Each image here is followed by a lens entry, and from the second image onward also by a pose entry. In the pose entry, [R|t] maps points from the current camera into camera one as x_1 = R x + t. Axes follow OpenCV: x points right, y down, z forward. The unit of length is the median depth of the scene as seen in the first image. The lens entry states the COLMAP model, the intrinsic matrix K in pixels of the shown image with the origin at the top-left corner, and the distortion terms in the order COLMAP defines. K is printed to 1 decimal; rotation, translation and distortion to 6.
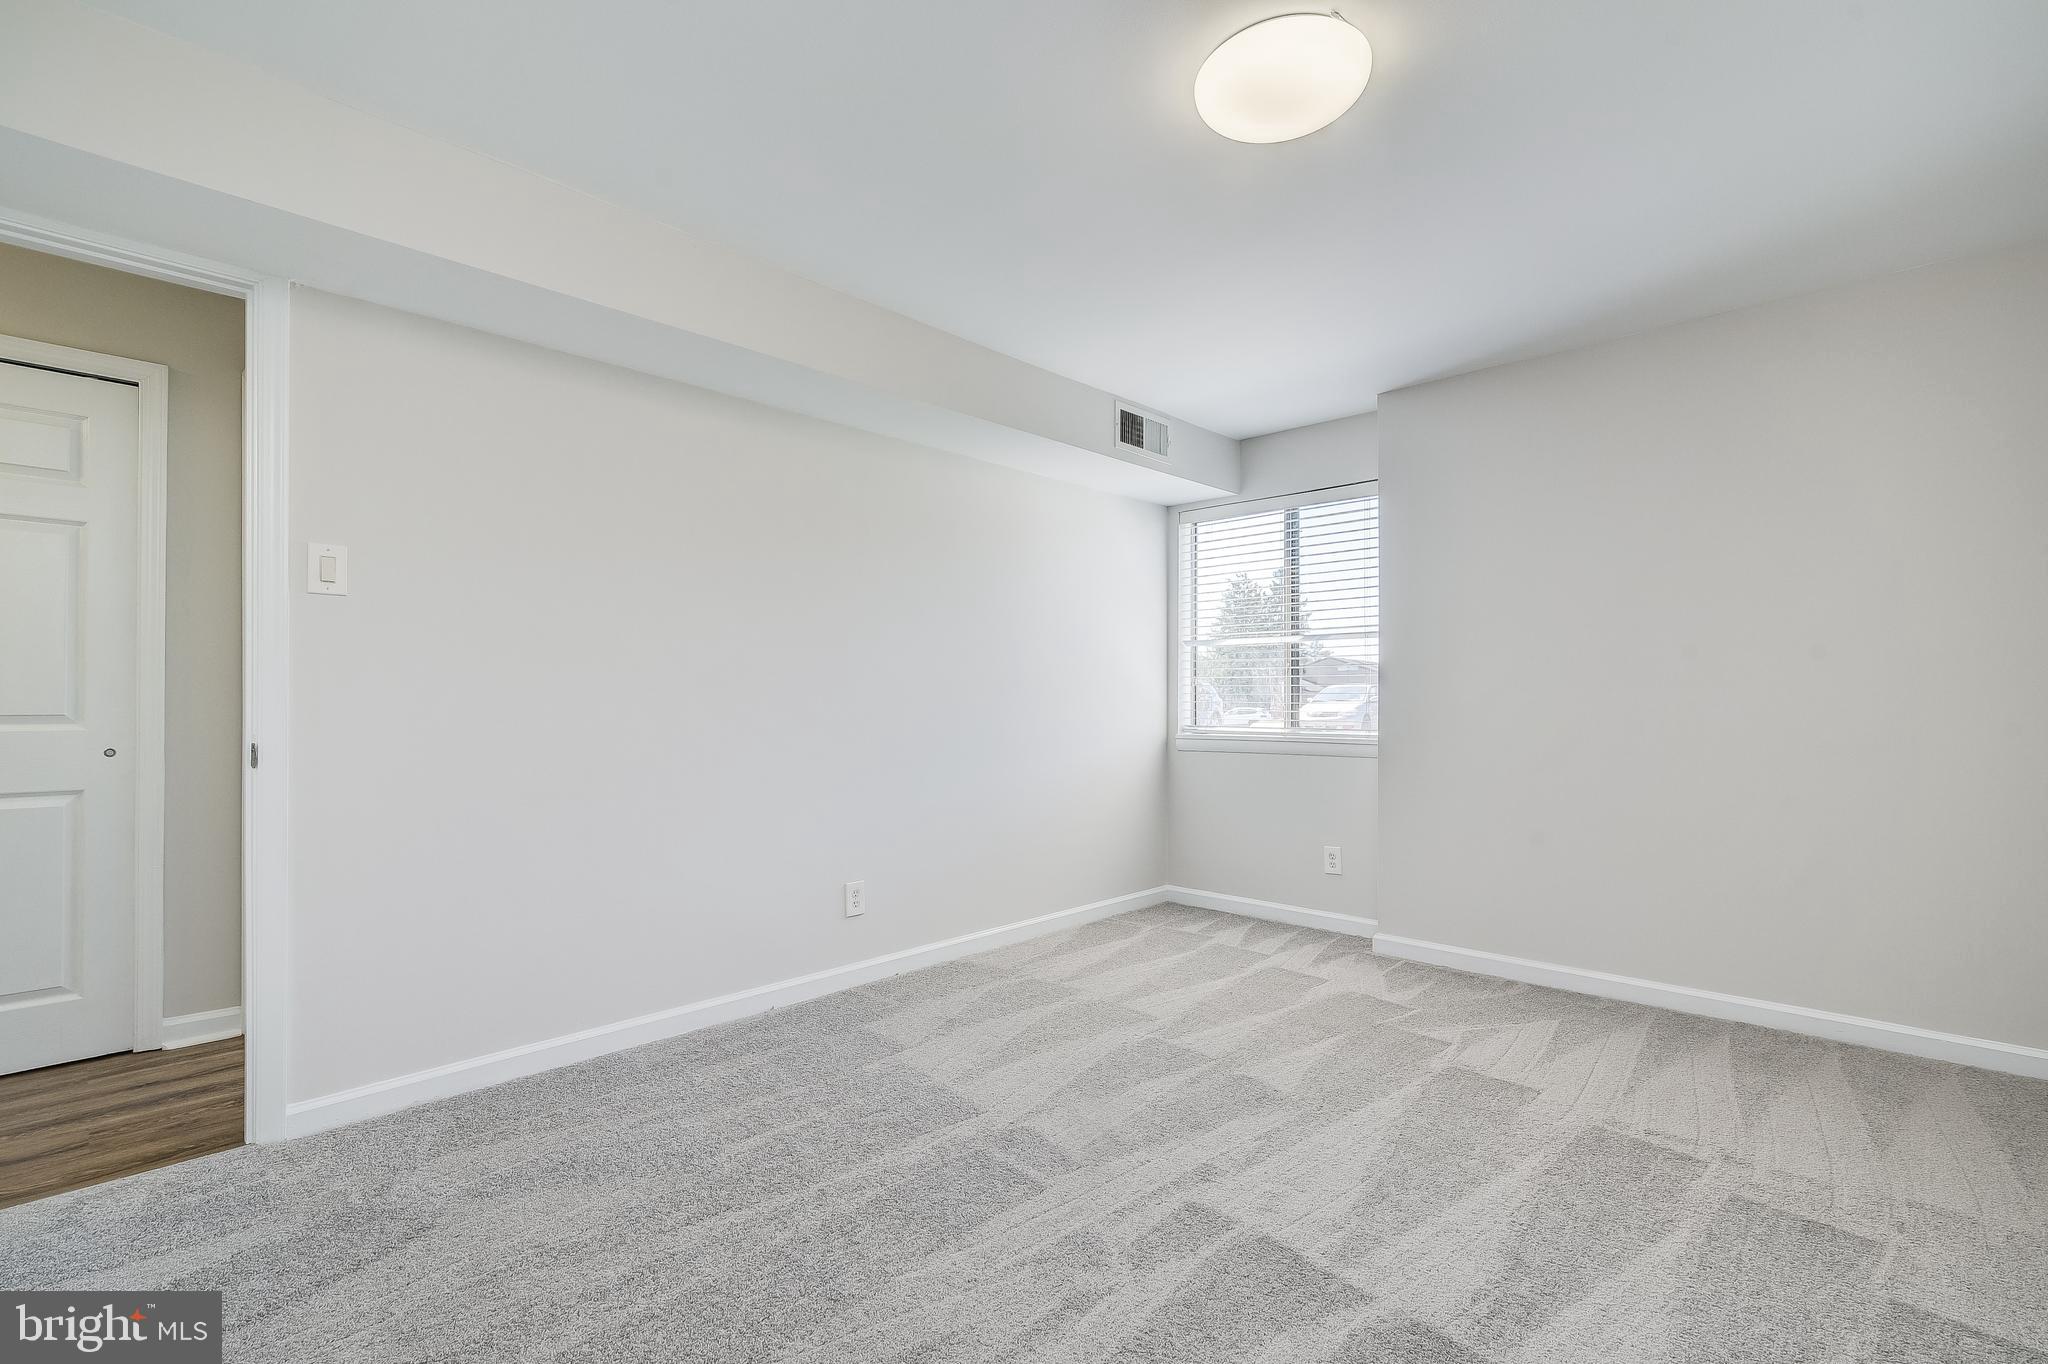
lens RADIAL K [[930.9, 0, 1023.5], [0, 930.9, 693.5], [0, 0, 1]] dist [-0.003214, 0.000244]
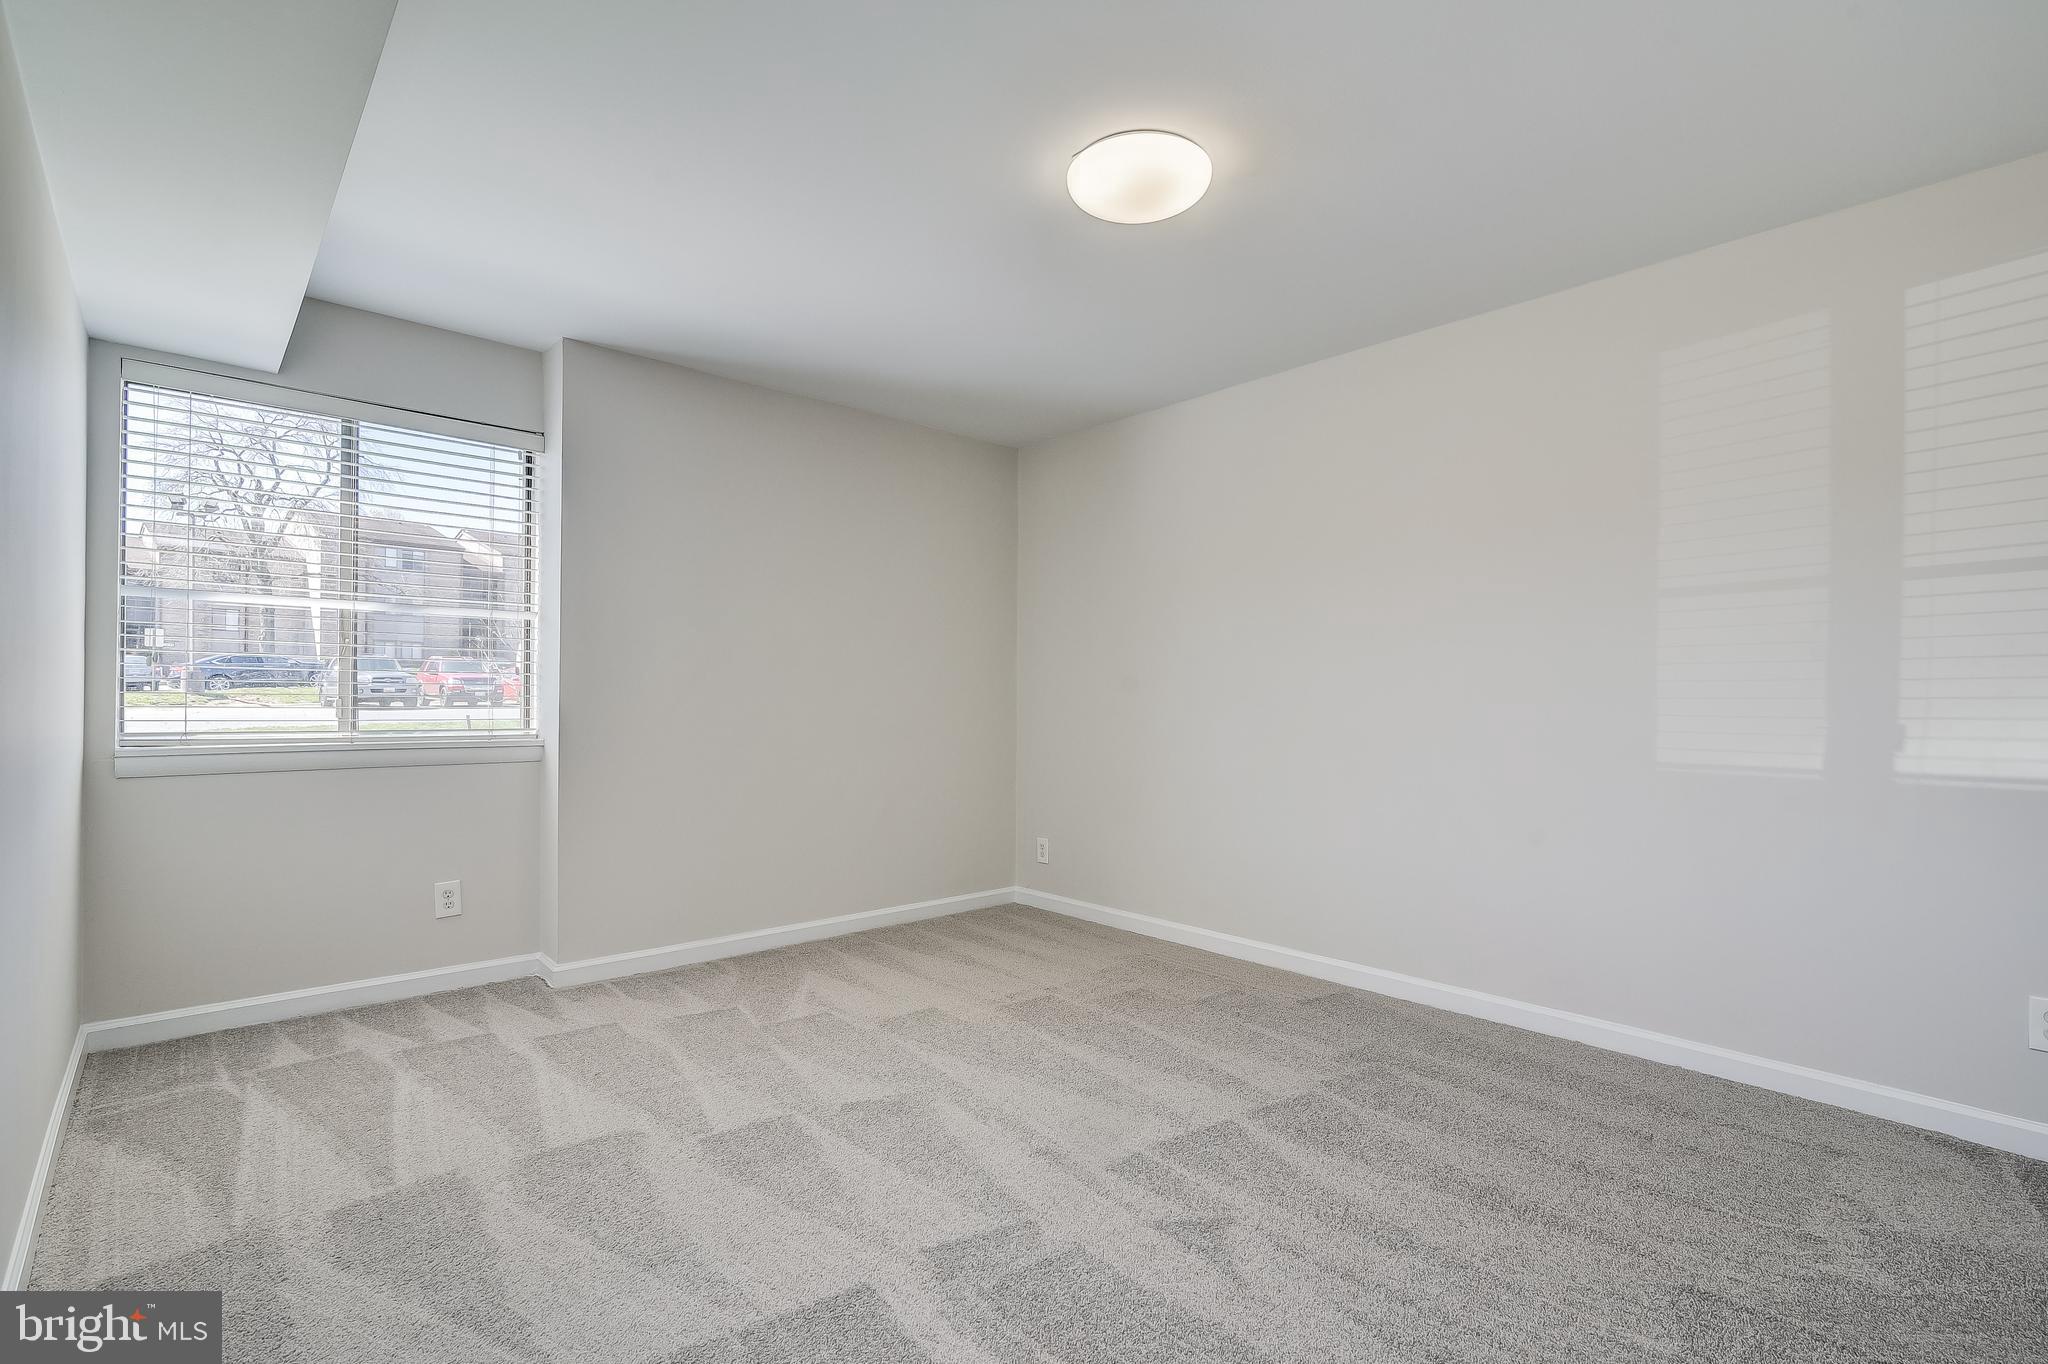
lens RADIAL K [[930.9, 0, 1023.5], [0, 930.9, 693.5], [0, 0, 1]] dist [-0.003214, 0.000244]
pose [[0.065679, 0.008298, 0.997806, -0.512705], [-0.015518, 0.999853, -0.007293, 0.007859], [-0.997720, -0.015005, 0.065798, 0.591863]]
